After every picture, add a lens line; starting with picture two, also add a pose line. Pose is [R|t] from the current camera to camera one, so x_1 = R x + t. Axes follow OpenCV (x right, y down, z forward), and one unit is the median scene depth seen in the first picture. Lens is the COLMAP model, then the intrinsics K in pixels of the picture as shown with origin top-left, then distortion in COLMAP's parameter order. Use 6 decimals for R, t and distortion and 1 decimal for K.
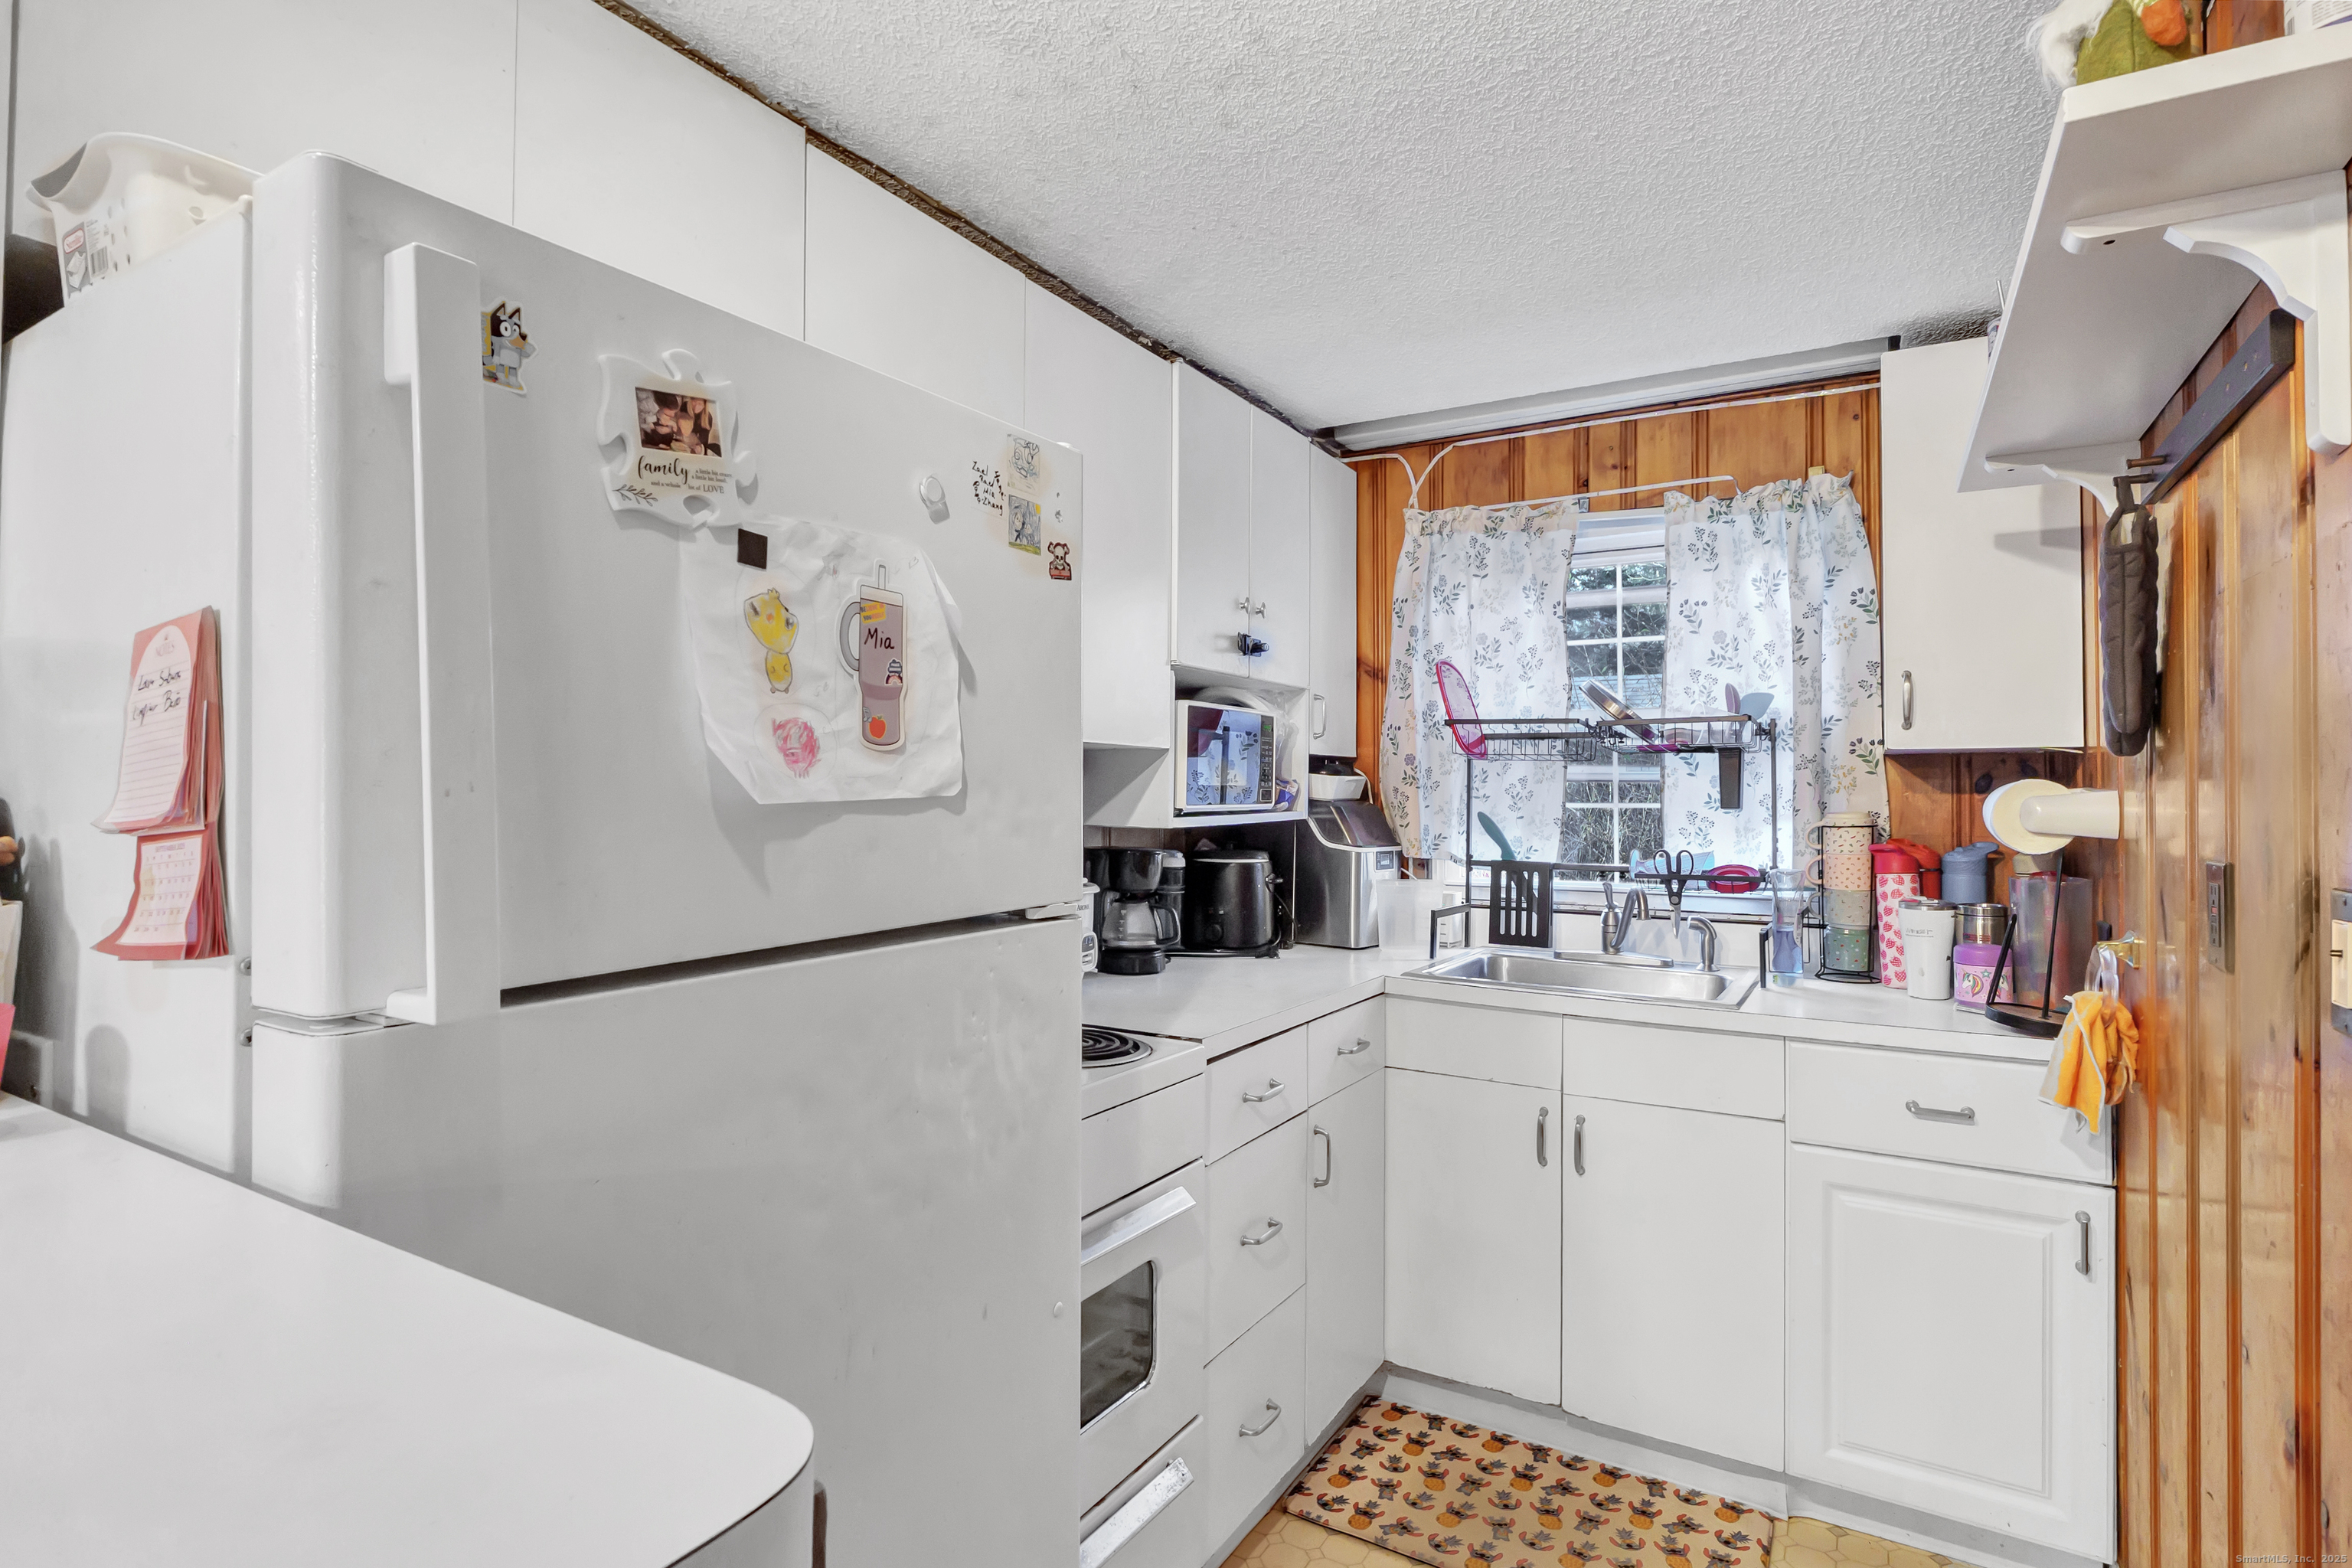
lens RADIAL K [[1182.9, 0, 1169.6], [0, 1182.9, 781.8], [0, 0, 1]] dist [0.000780, 0.000038]
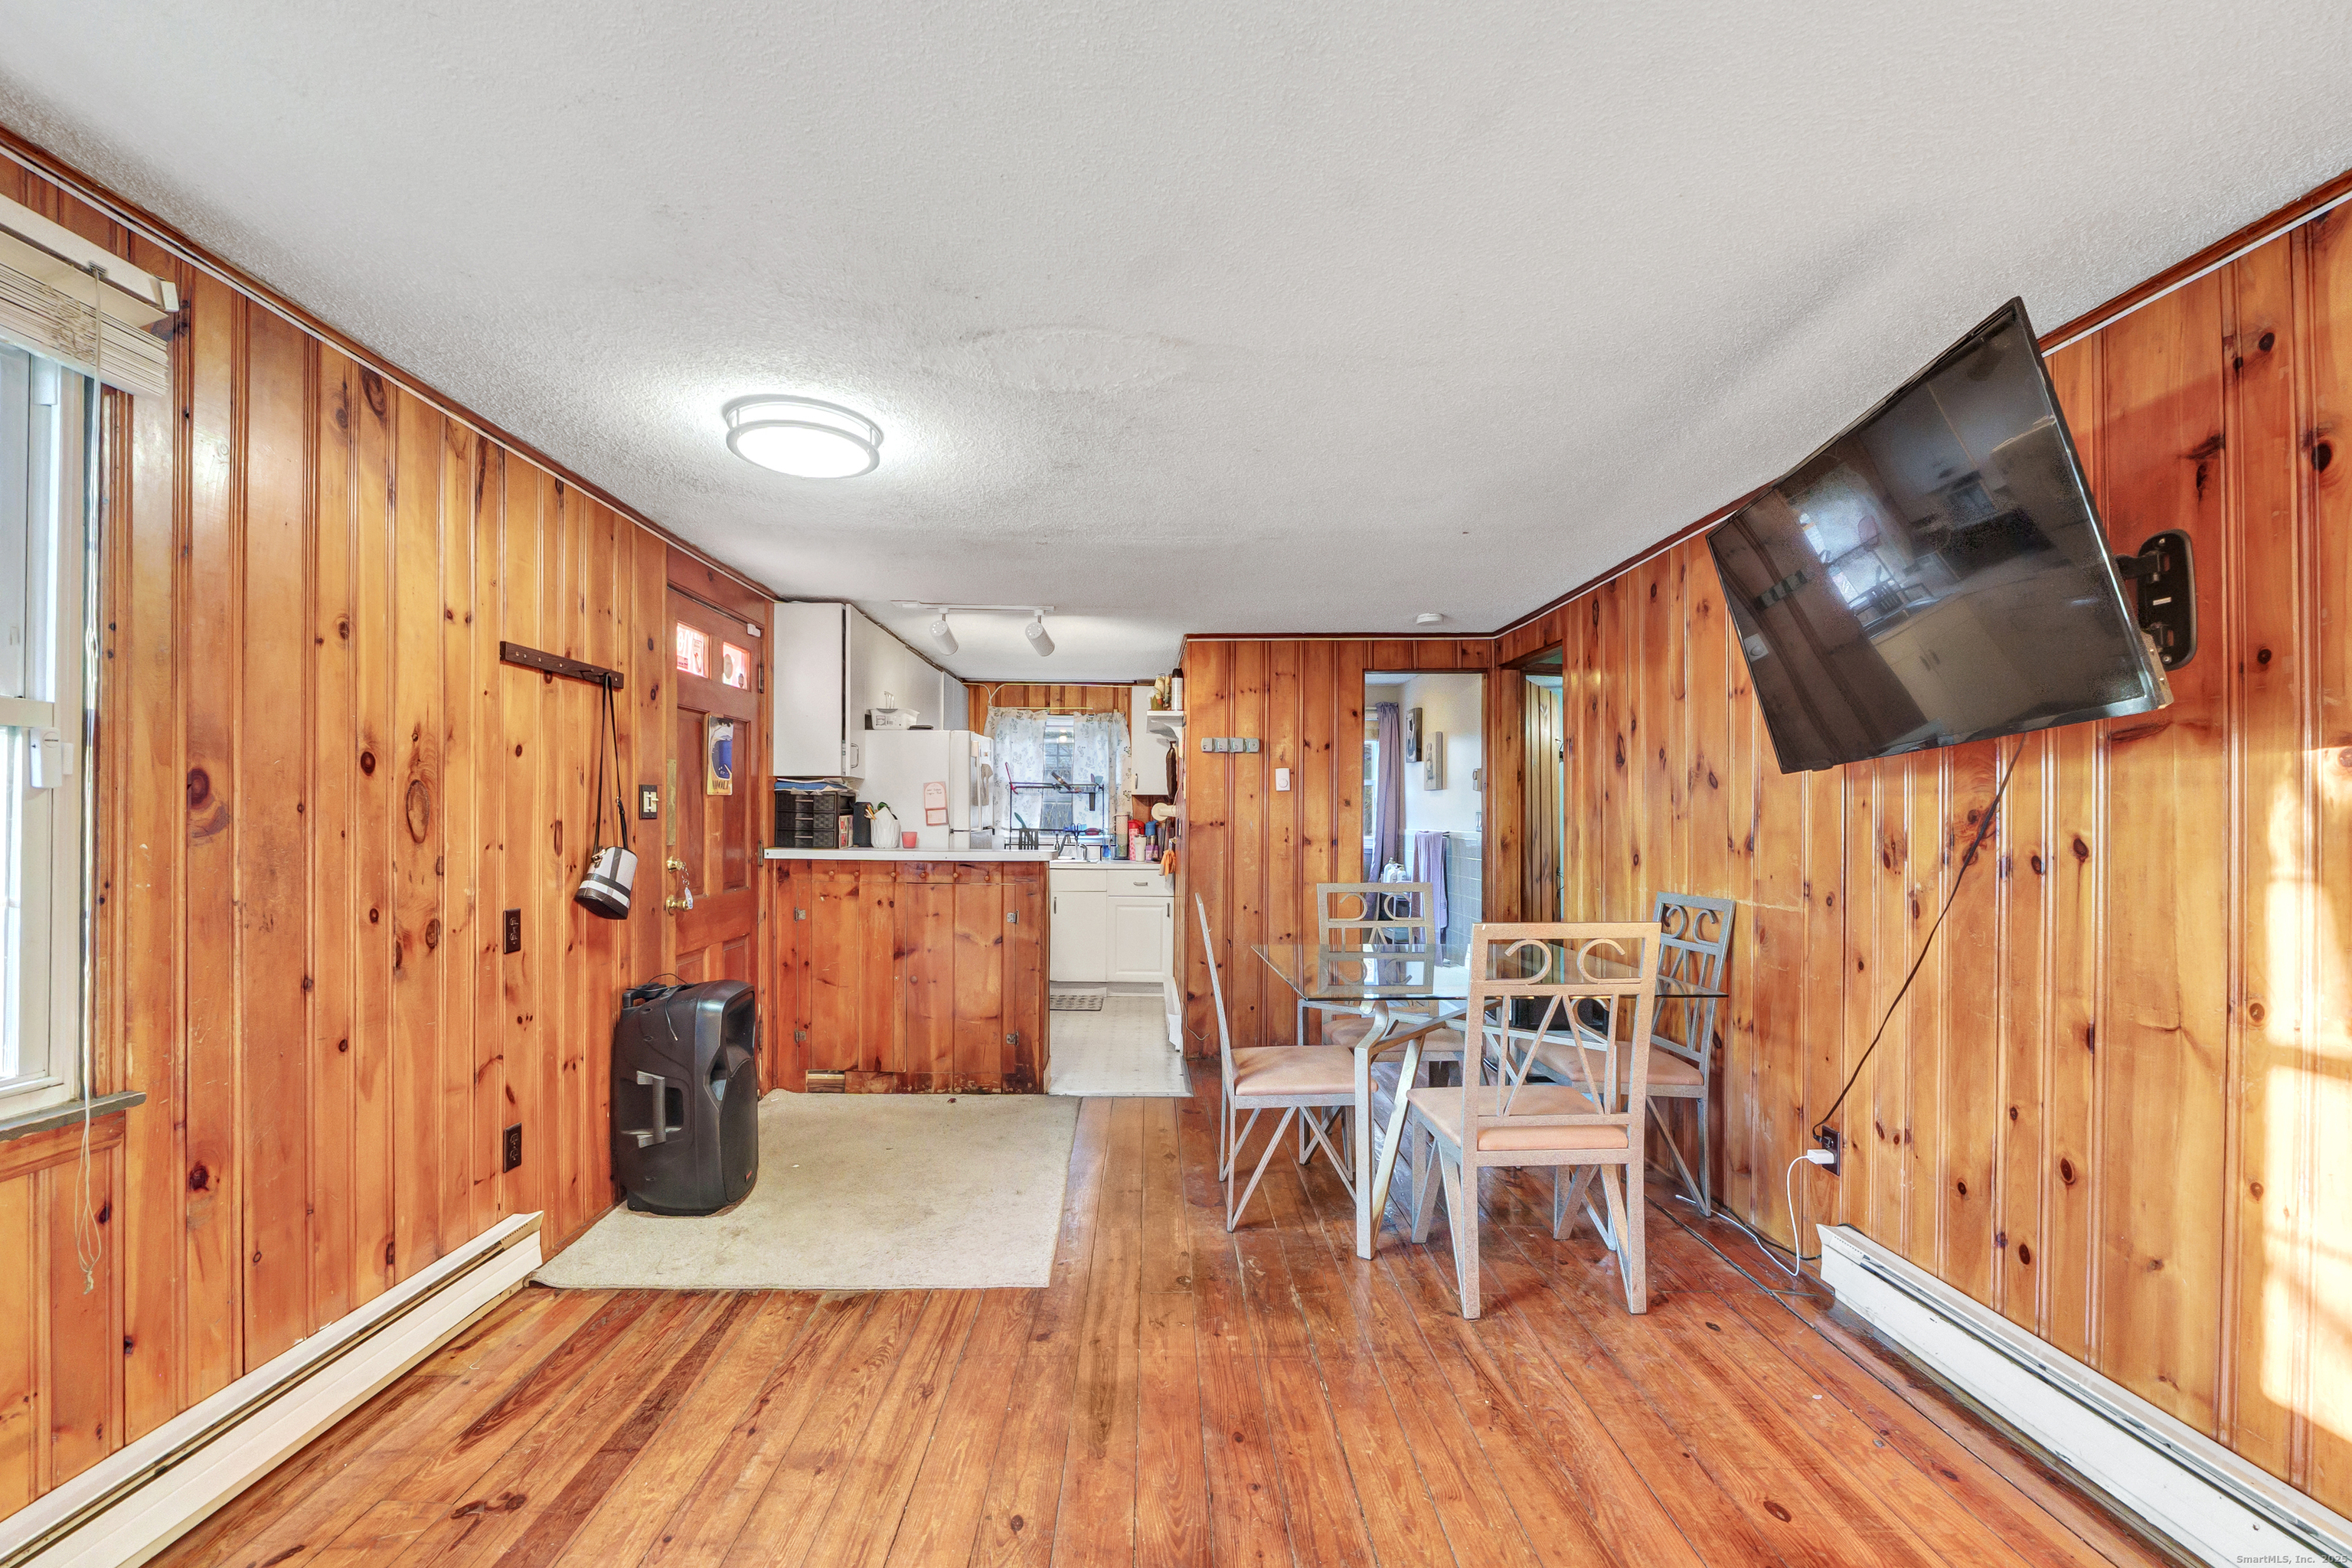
lens RADIAL K [[1042.5, 0, 1182.9], [0, 1042.5, 801.2], [0, 0, 1]] dist [-0.002017, -0.000134]
pose [[0.843386, 0.010412, 0.537208, -0.876190], [-0.008688, 0.999946, -0.005742, 0.010742], [-0.537238, 0.000176, 0.843431, -1.595139]]
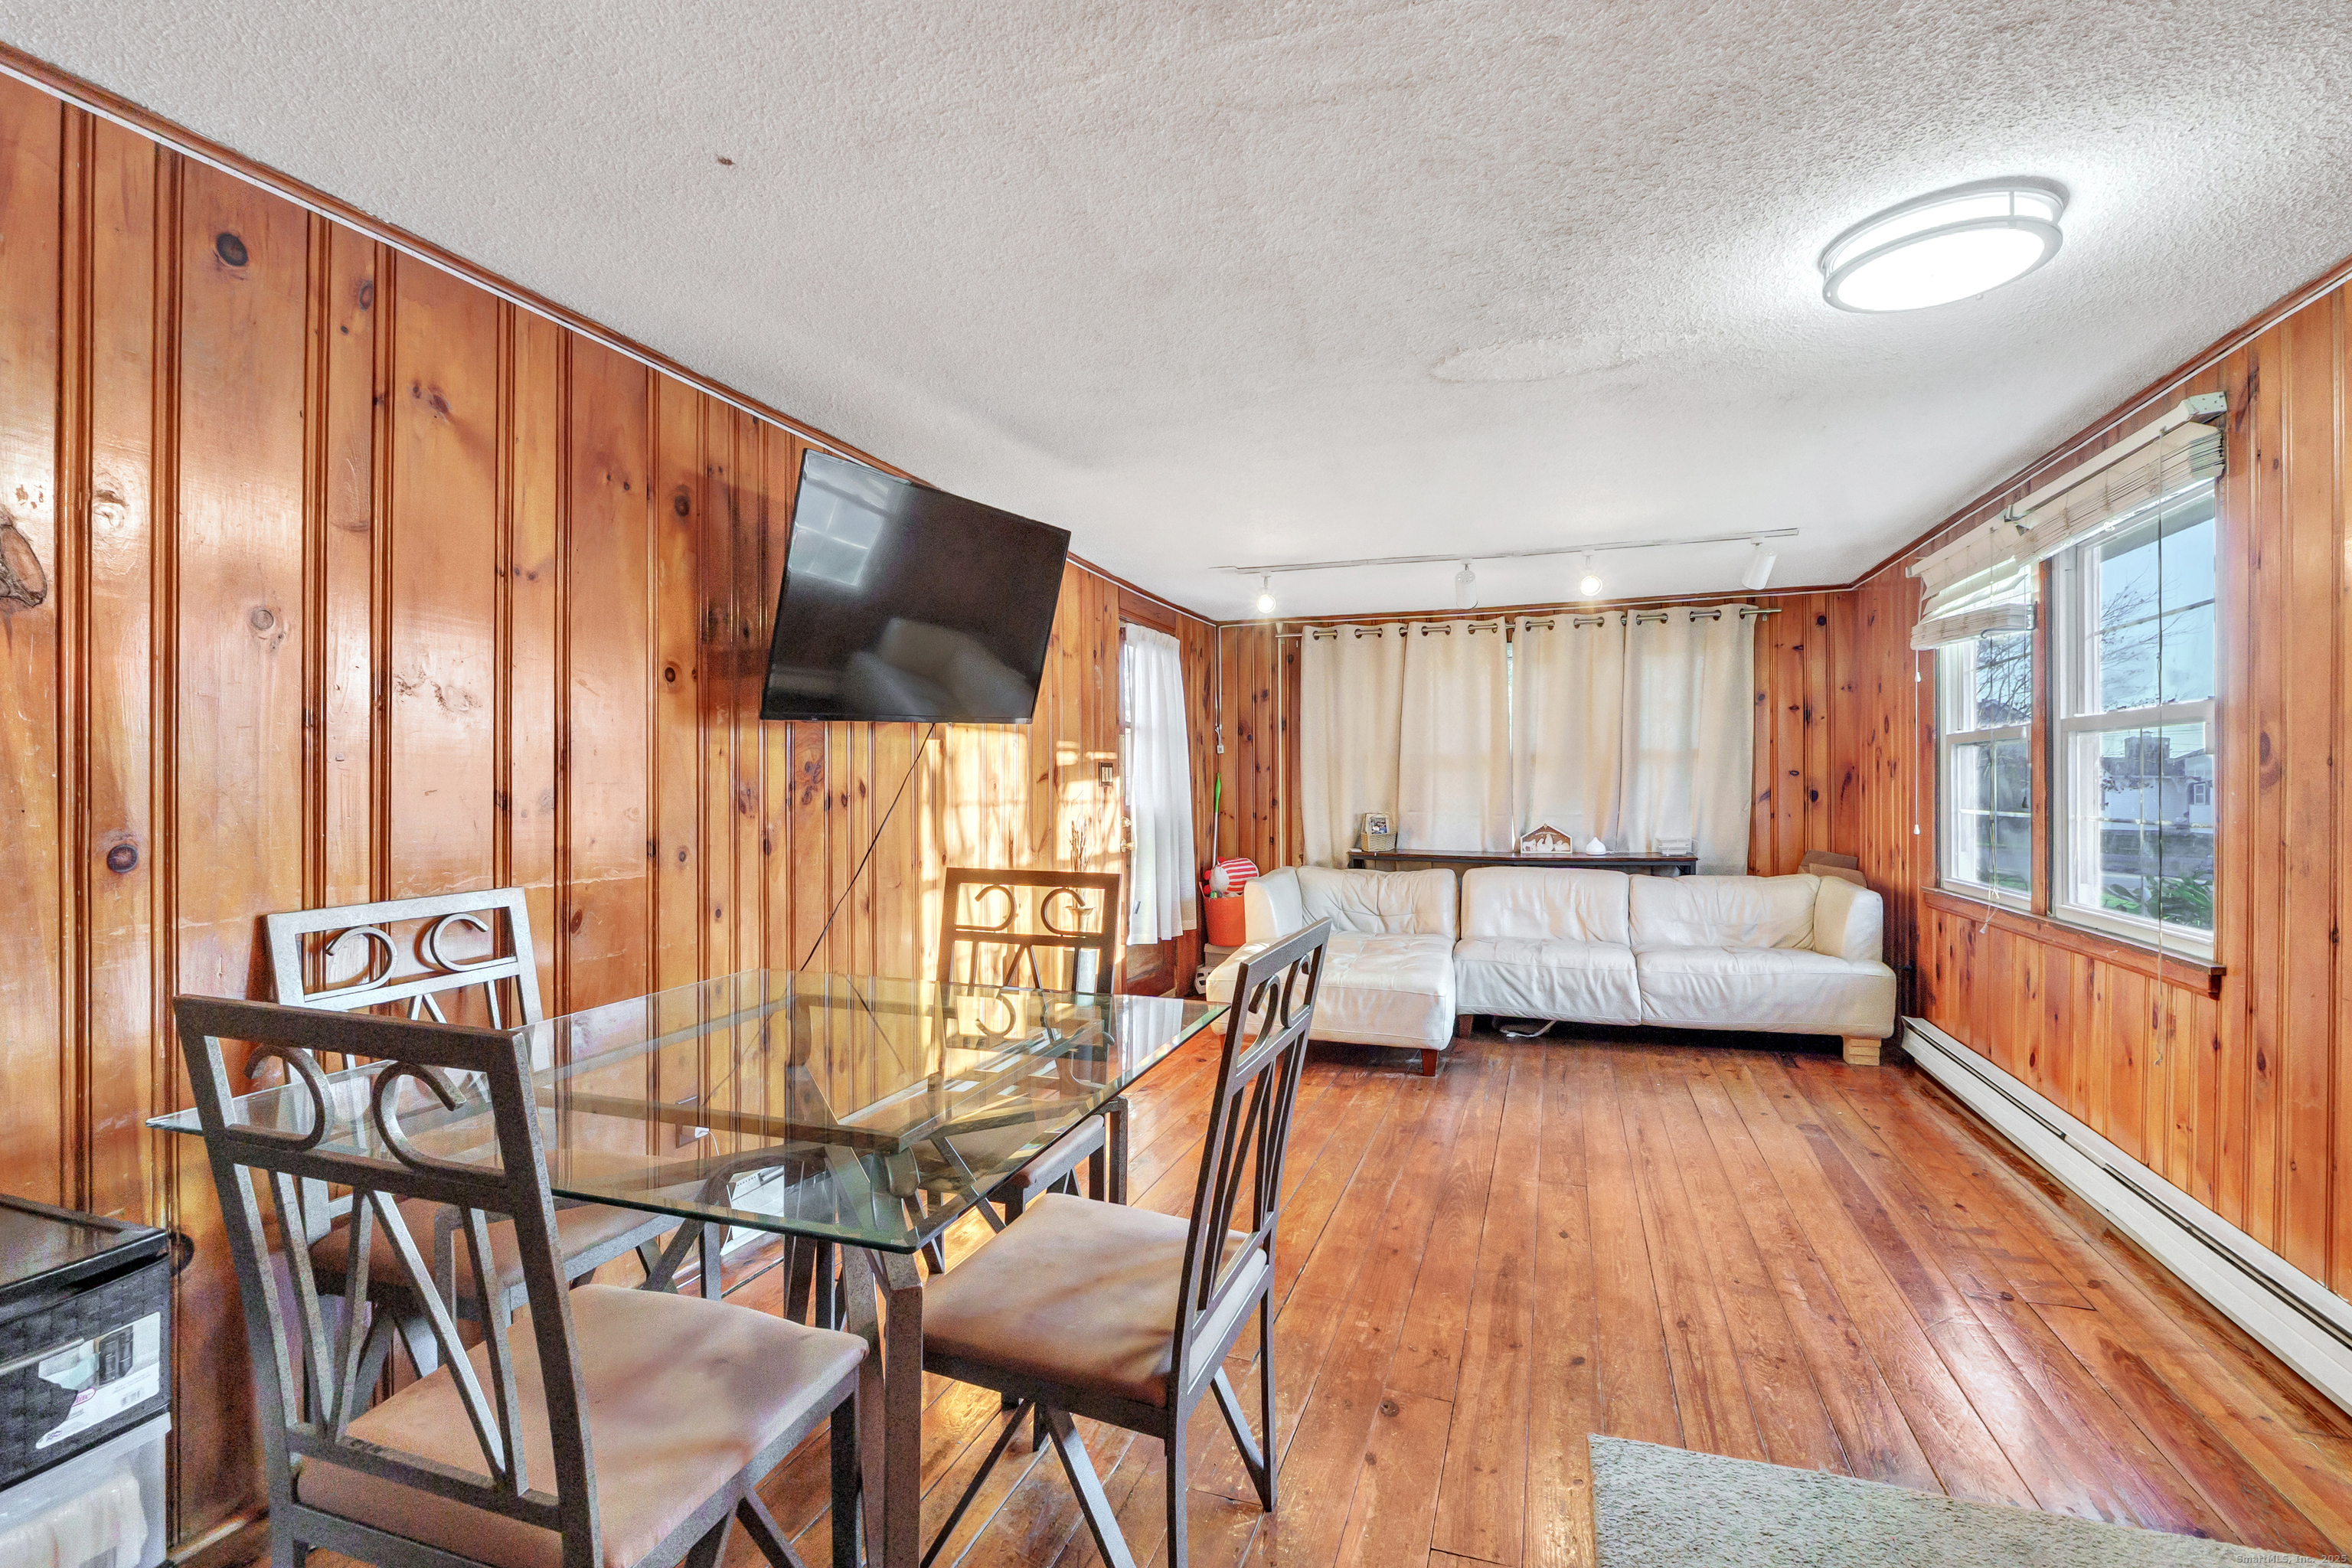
lens RADIAL K [[1080.6, 0, 1169.5], [0, 1080.6, 784.5], [0, 0, 1]] dist [-0.004668, -0.001339]
pose [[-0.980501, -0.002668, -0.196494, 2.023415], [-0.001343, 0.999975, -0.006878, 0.108901], [0.196507, -0.006480, -0.980481, 3.740745]]
